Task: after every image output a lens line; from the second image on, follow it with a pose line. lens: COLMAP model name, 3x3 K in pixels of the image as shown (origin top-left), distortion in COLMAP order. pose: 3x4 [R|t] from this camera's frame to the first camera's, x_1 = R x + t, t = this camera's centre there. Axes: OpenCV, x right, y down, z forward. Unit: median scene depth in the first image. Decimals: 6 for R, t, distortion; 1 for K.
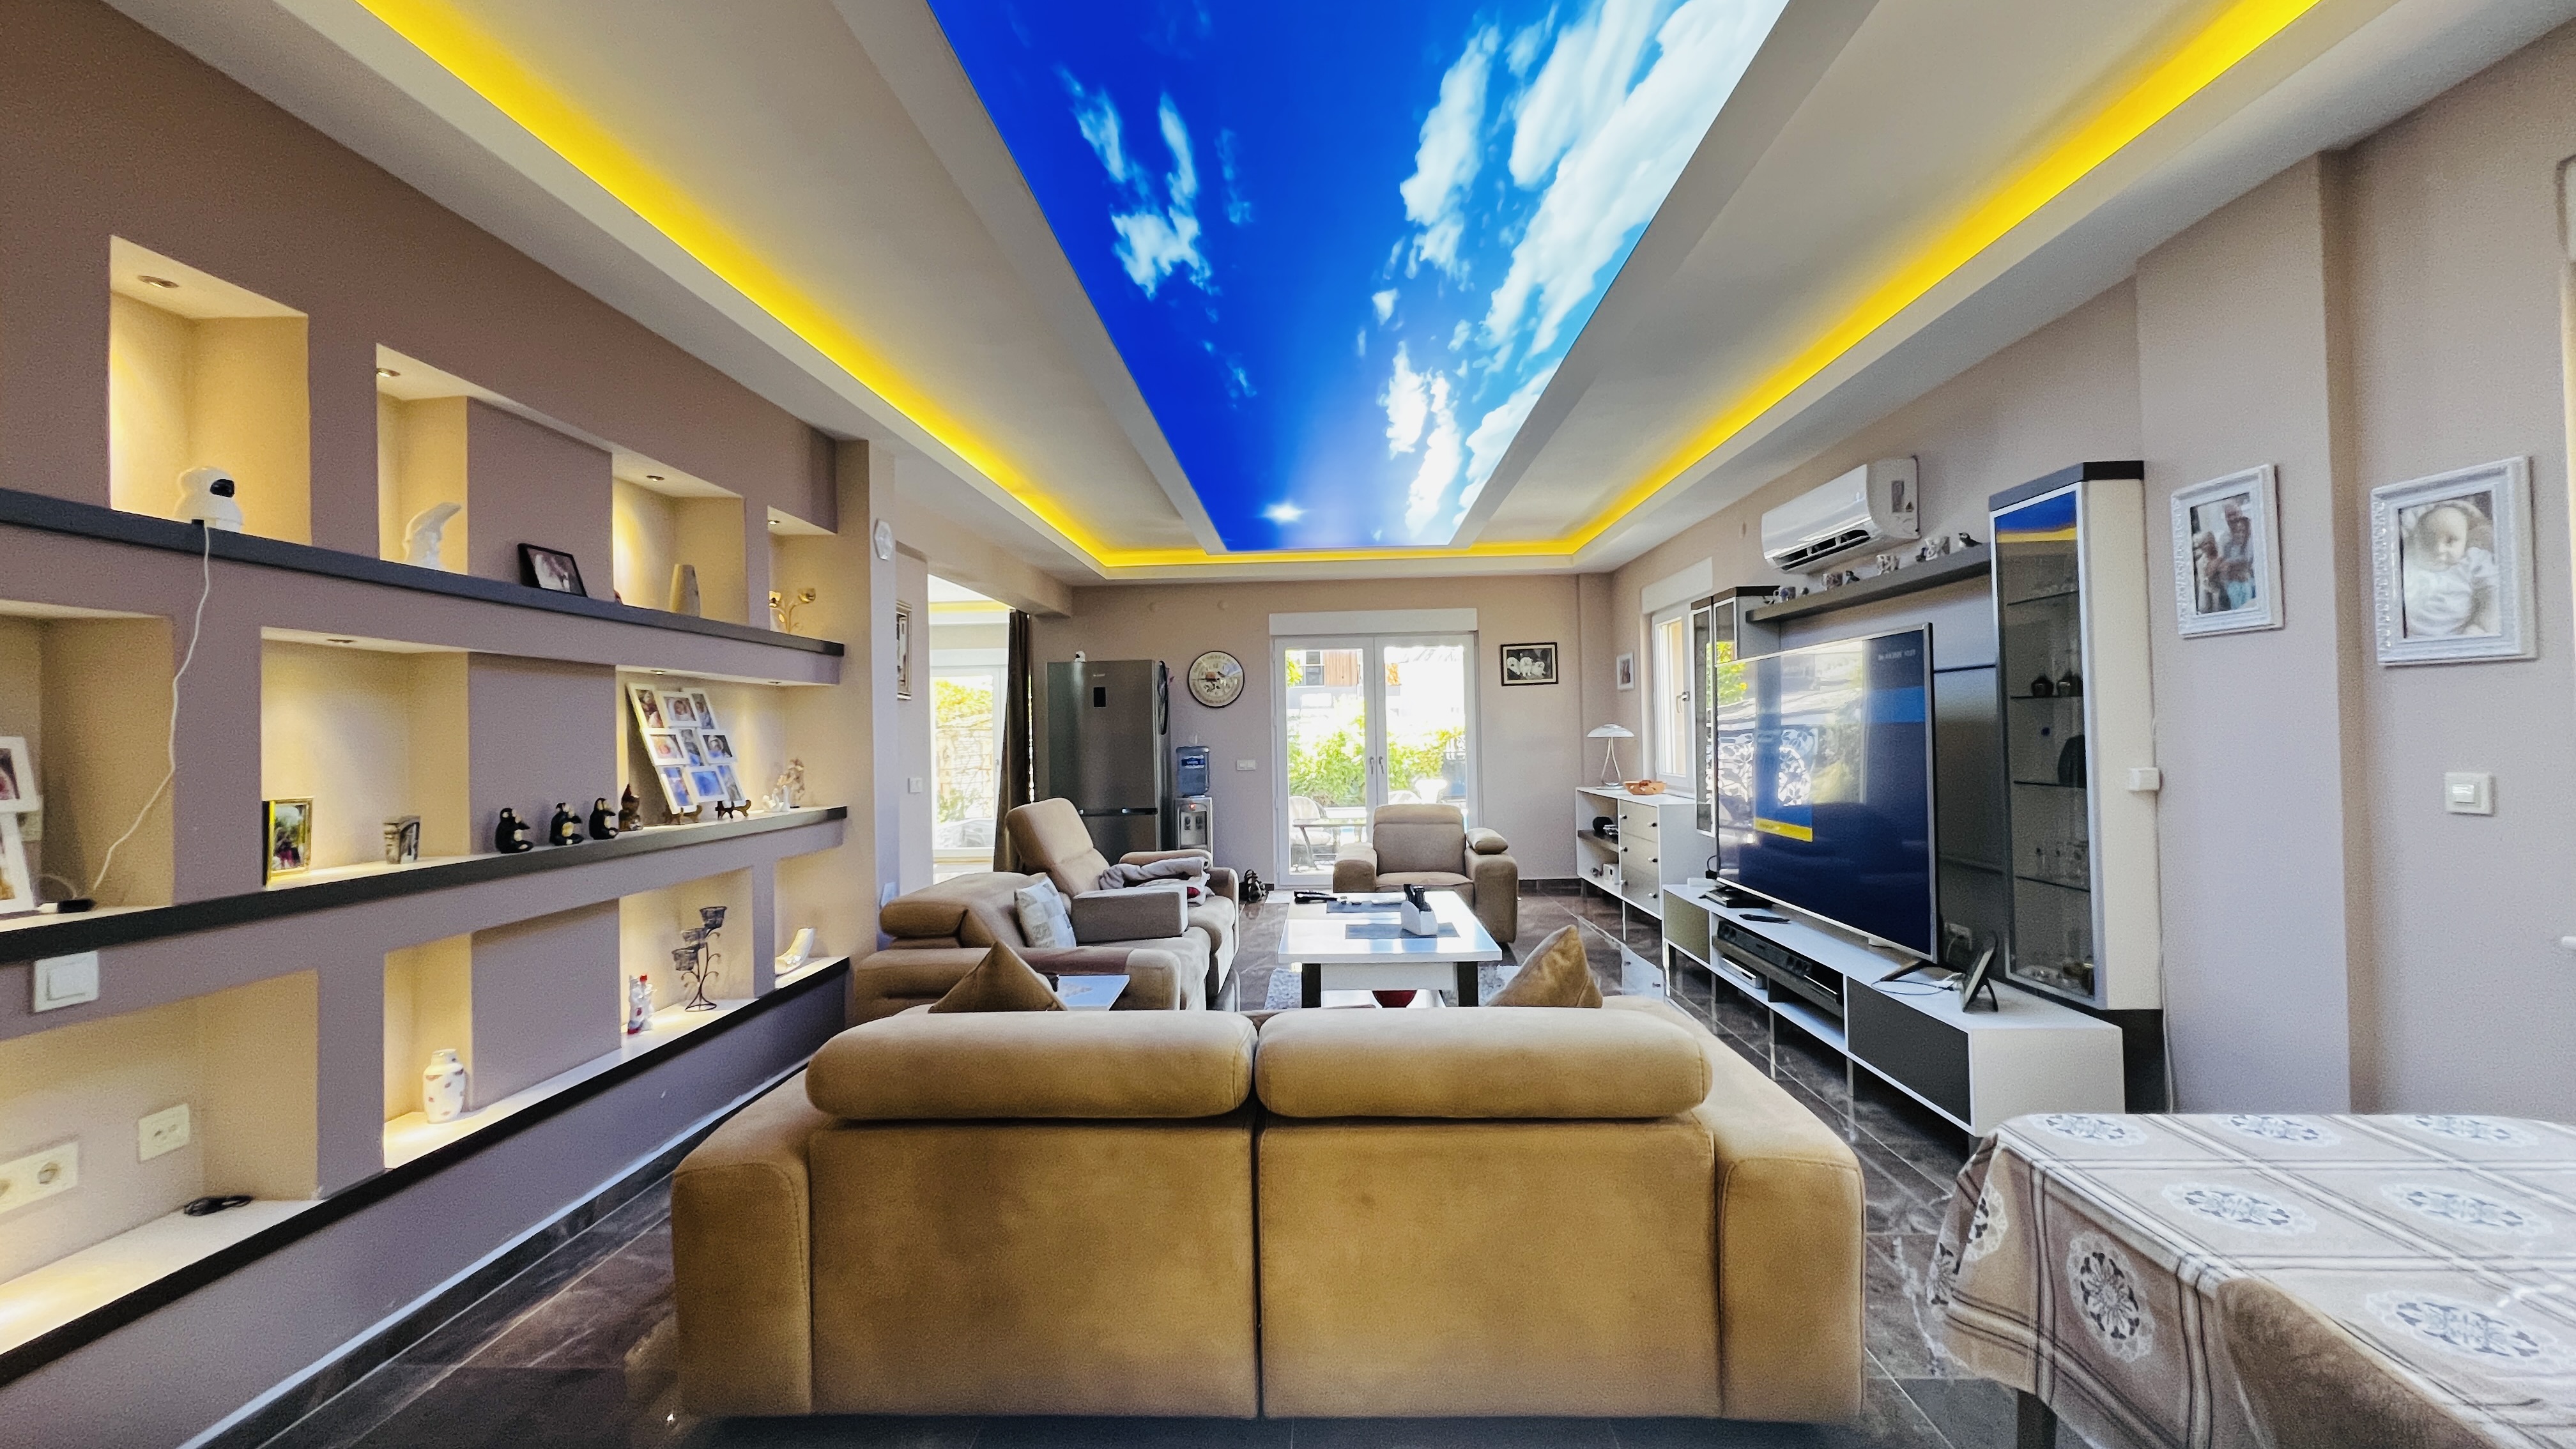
lens RADIAL K [[1038.2, 0, 1279.2], [0, 1038.2, 719.1], [0, 0, 1]] dist [-0.002694, -0.000022]
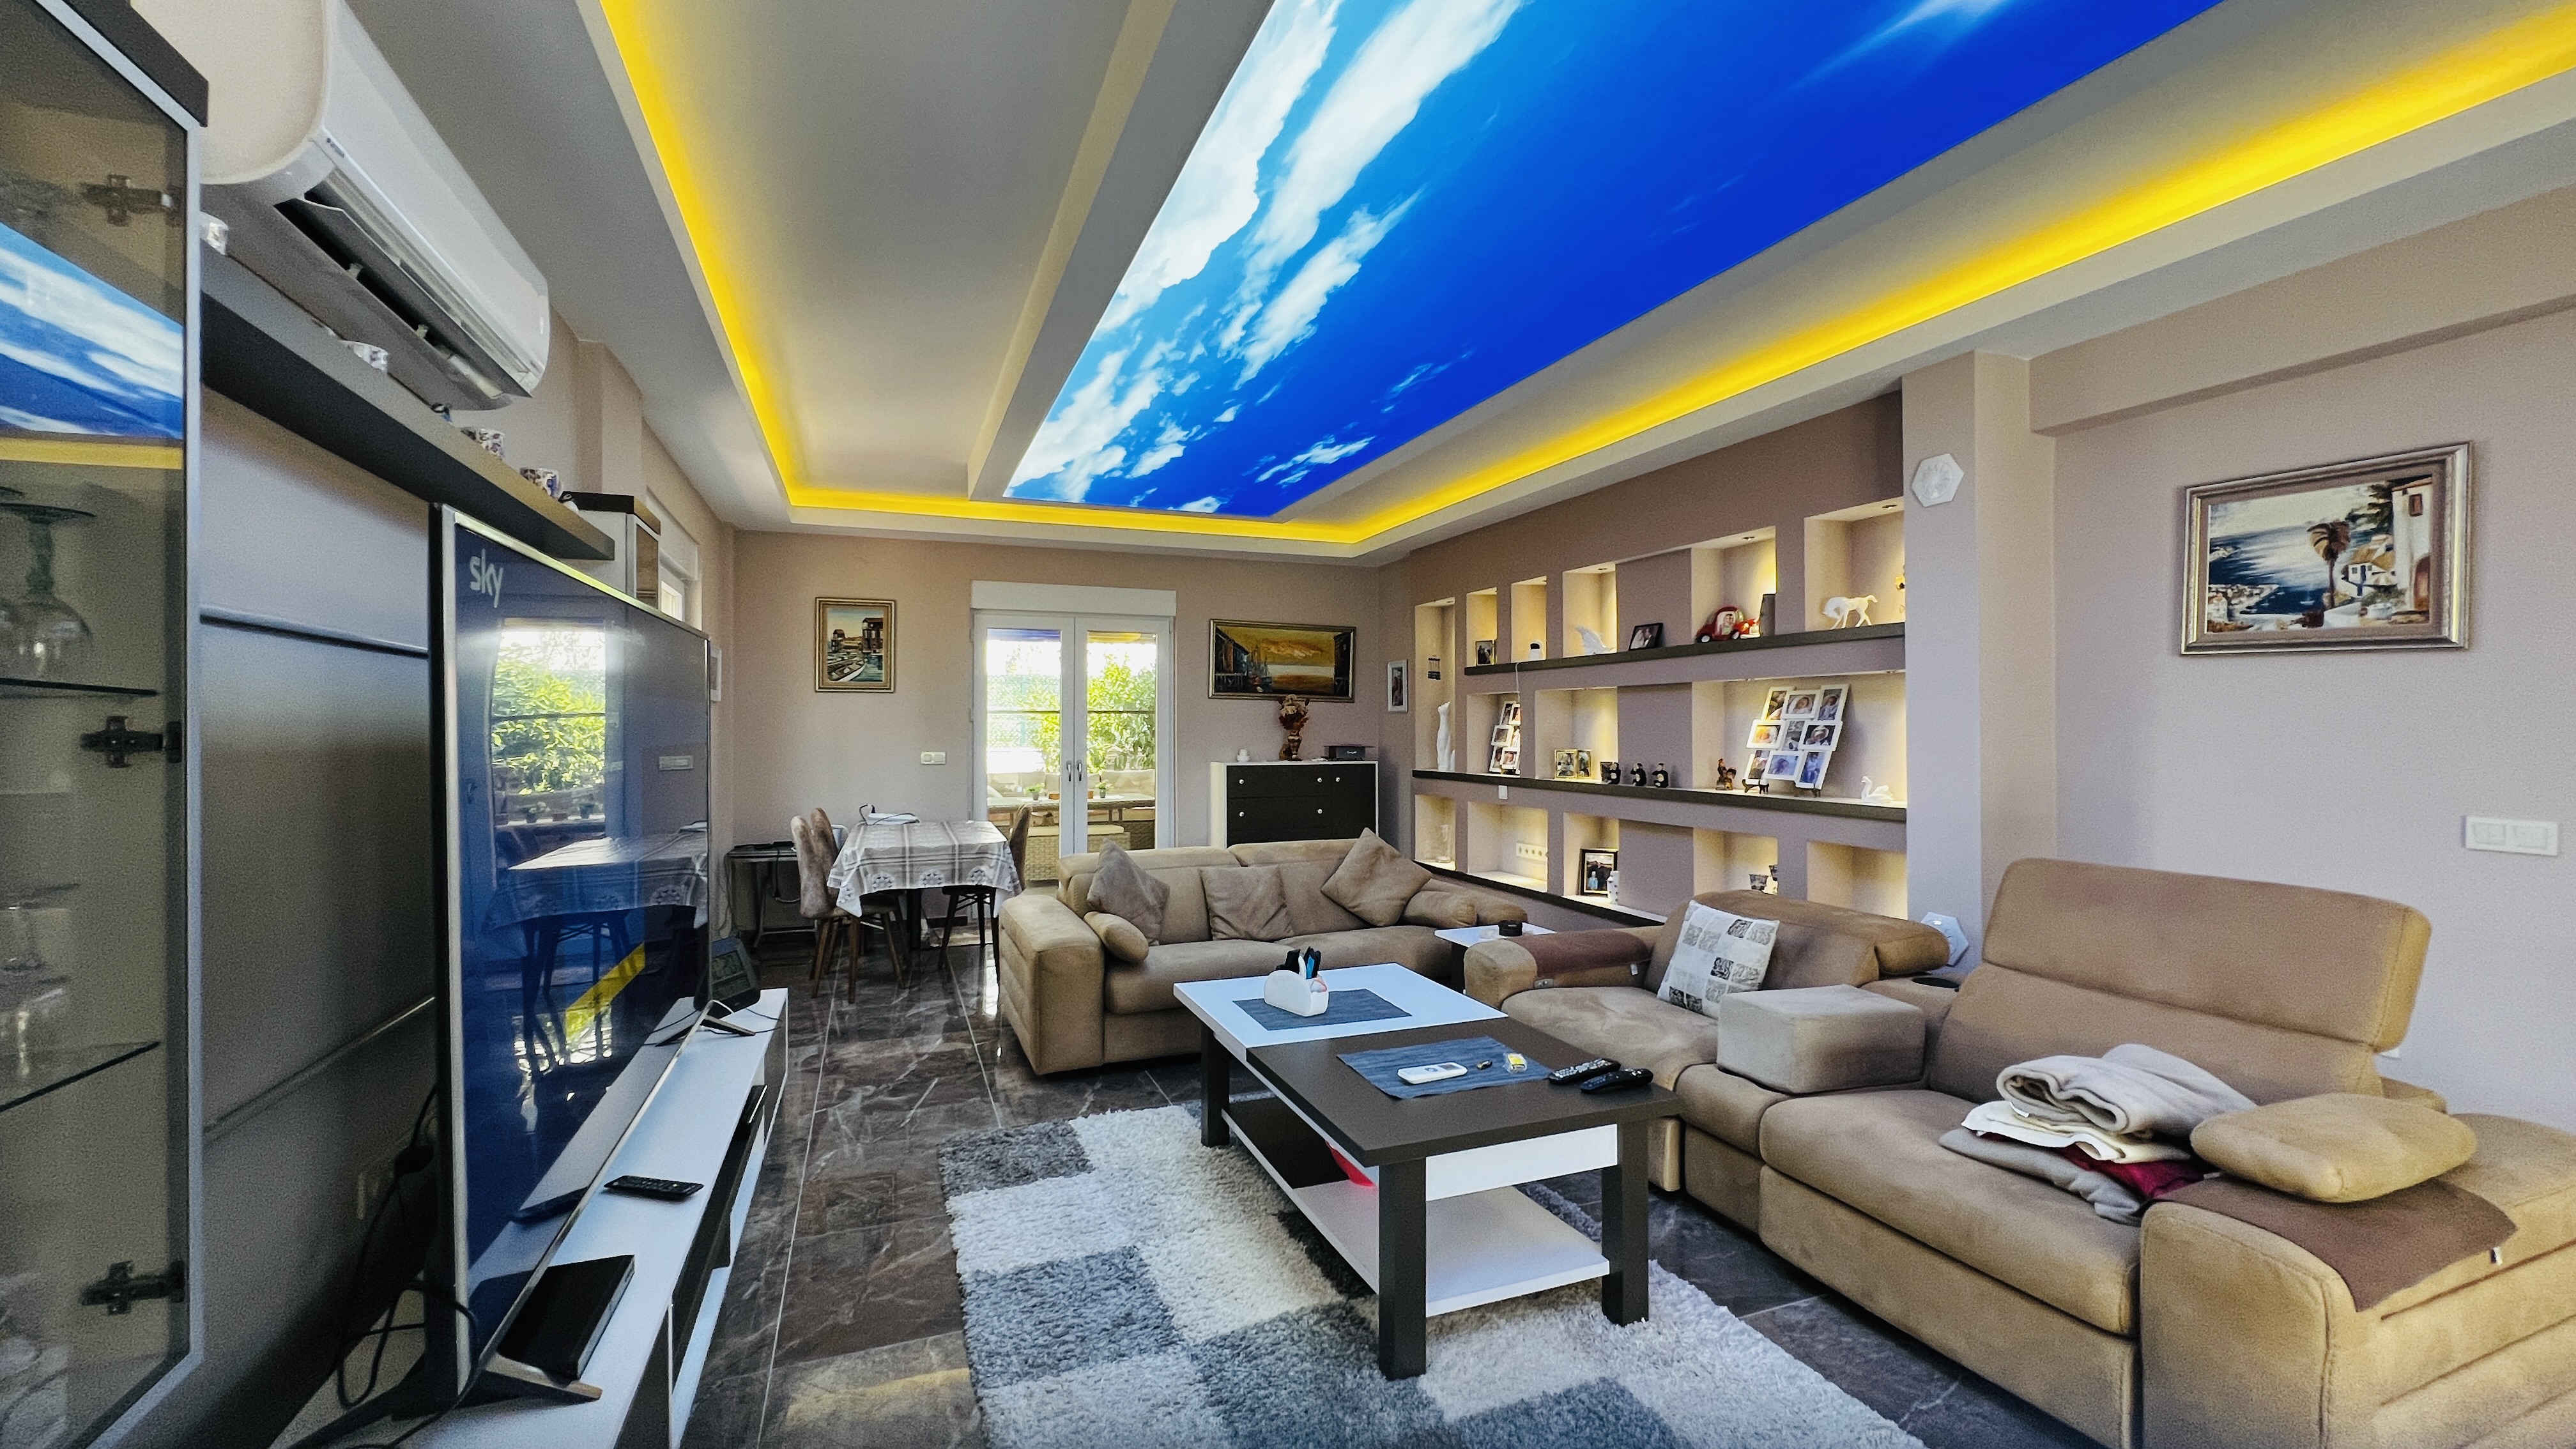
lens RADIAL K [[1038.2, 0, 1290.5], [0, 1038.2, 725.1], [0, 0, 1]] dist [-0.002694, -0.000022]
pose [[-0.909522, 0.022314, -0.415056, 0.547667], [0.028167, 0.999571, -0.007984, 0.008588], [0.414700, -0.018952, -0.909761, 2.076413]]
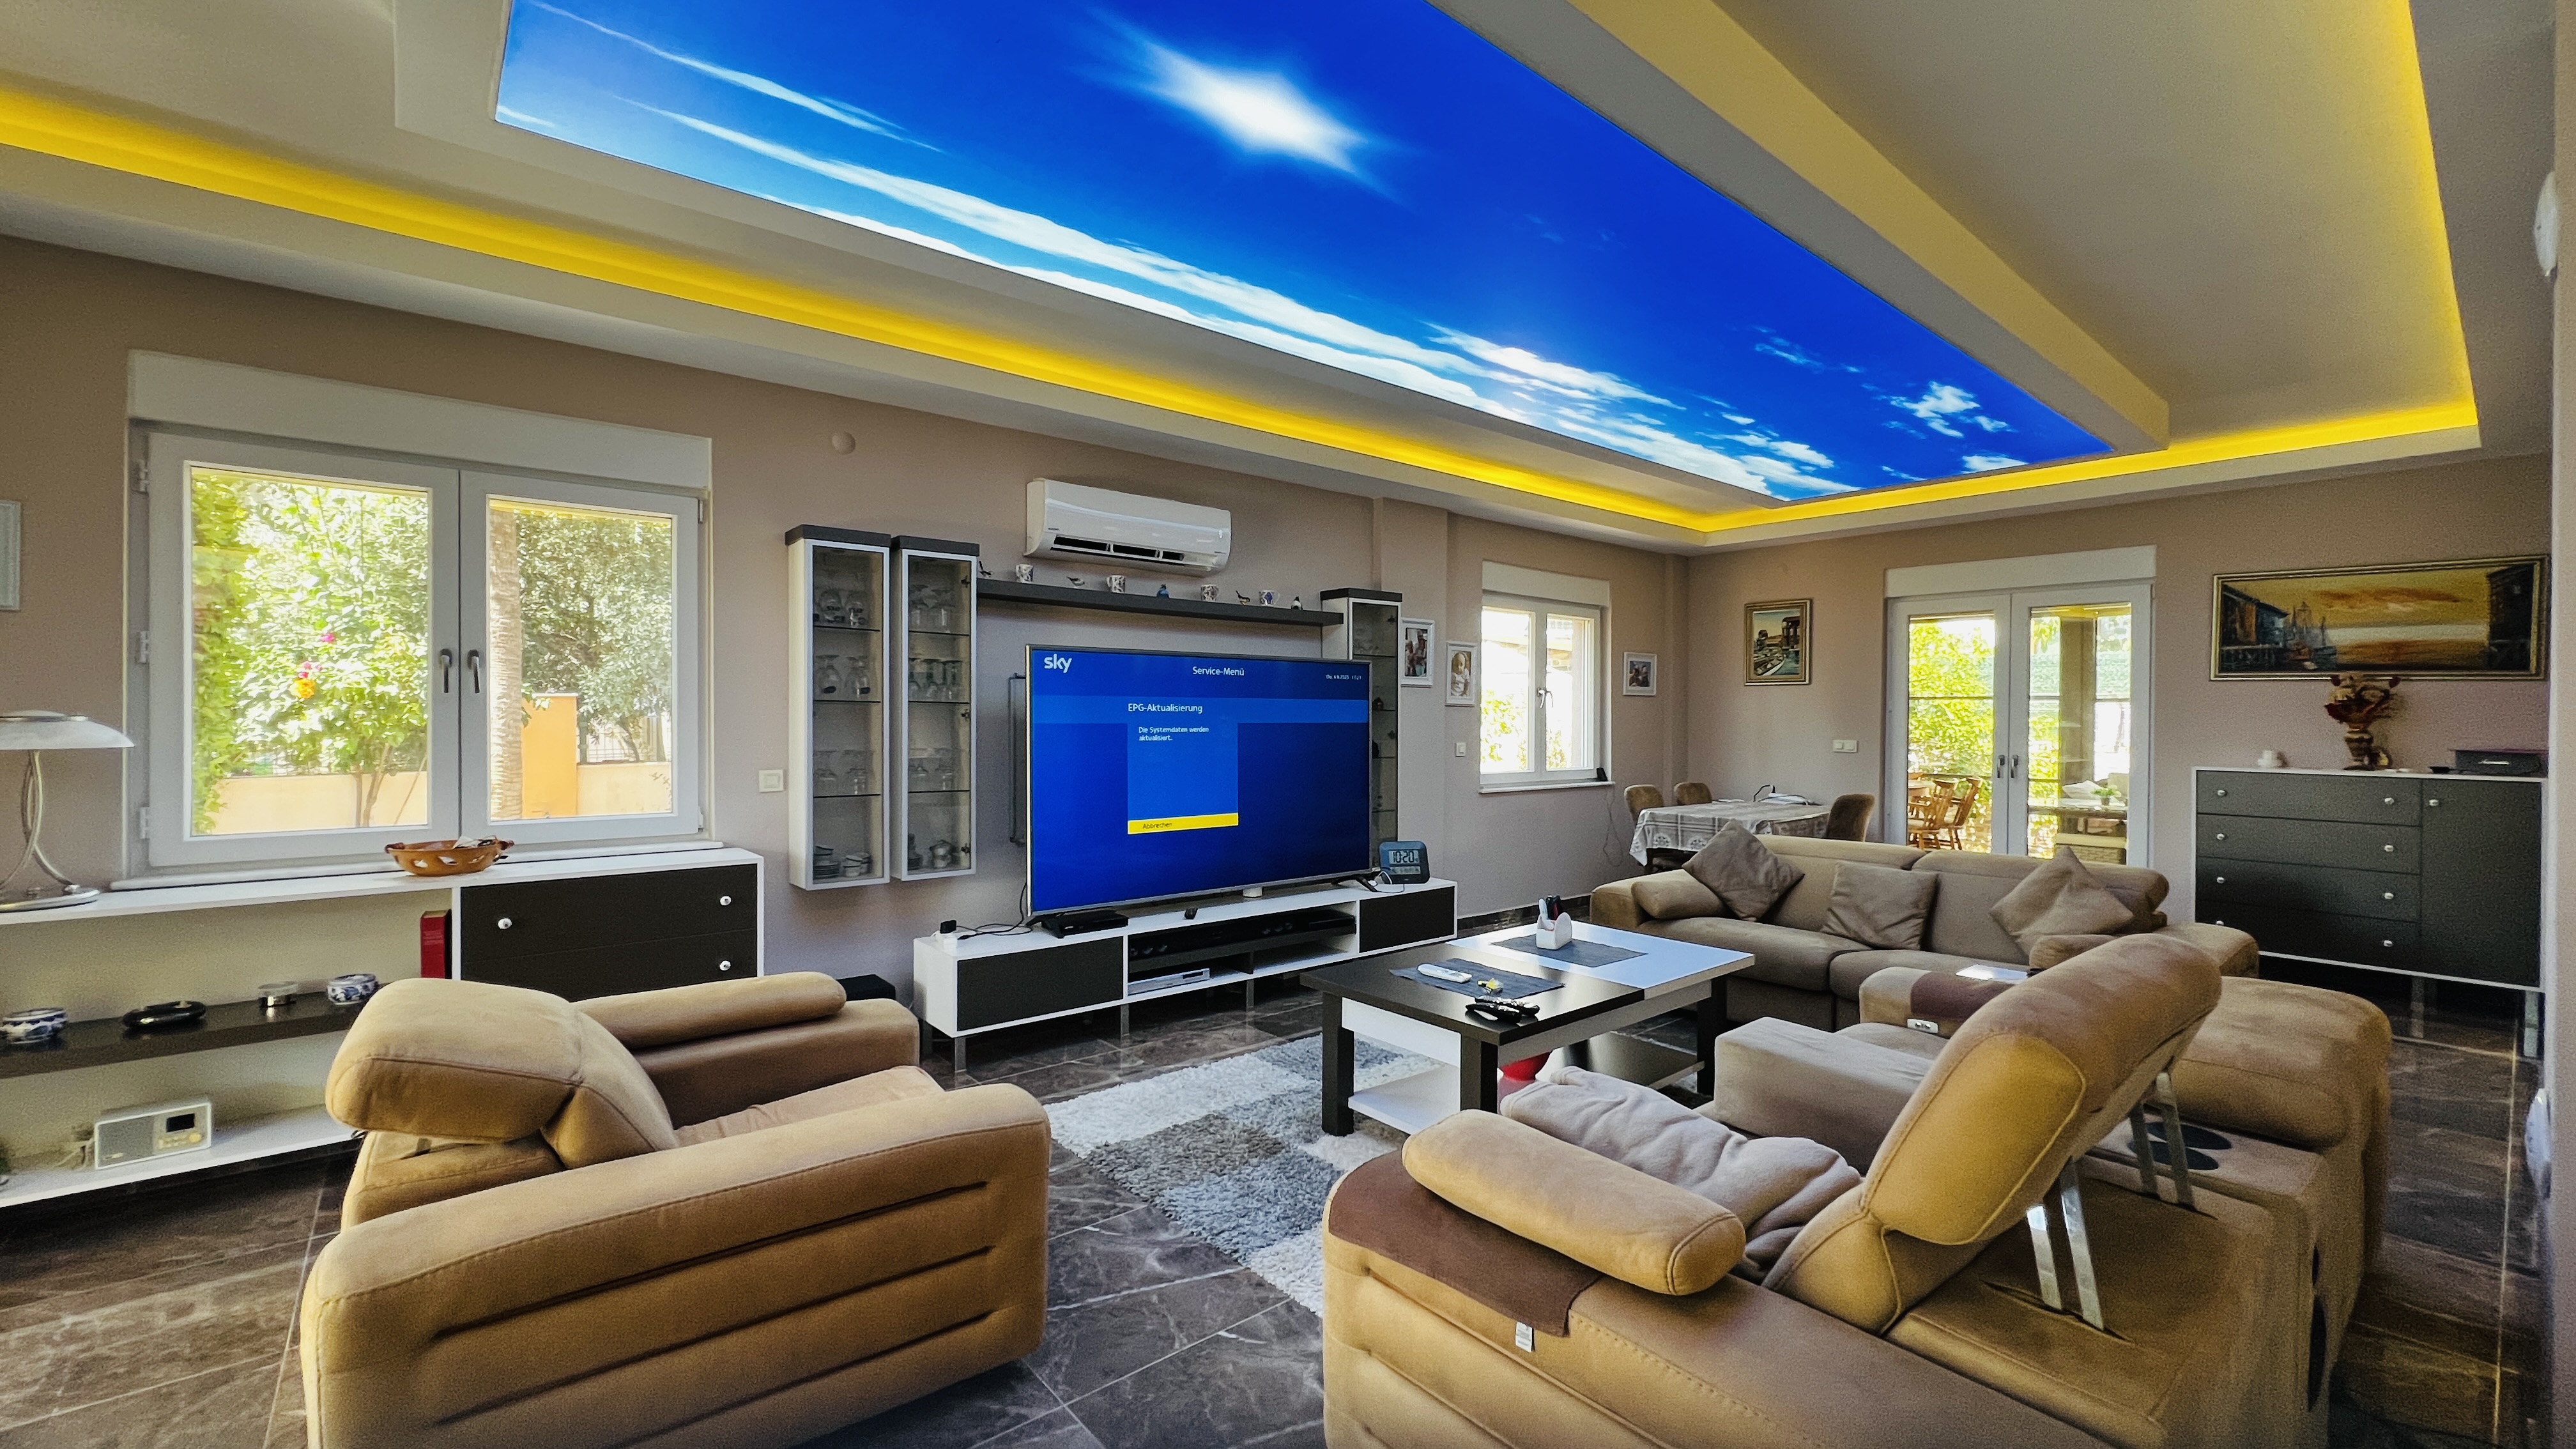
lens RADIAL K [[1038.2, 0, 1284.0], [0, 1038.2, 726.4], [0, 0, 1]] dist [-0.002694, -0.000022]
pose [[-0.676776, 0.009489, 0.736128, -0.471506], [-0.002227, 0.999886, -0.014937, 0.033336], [-0.736186, -0.011749, -0.676678, 2.223665]]
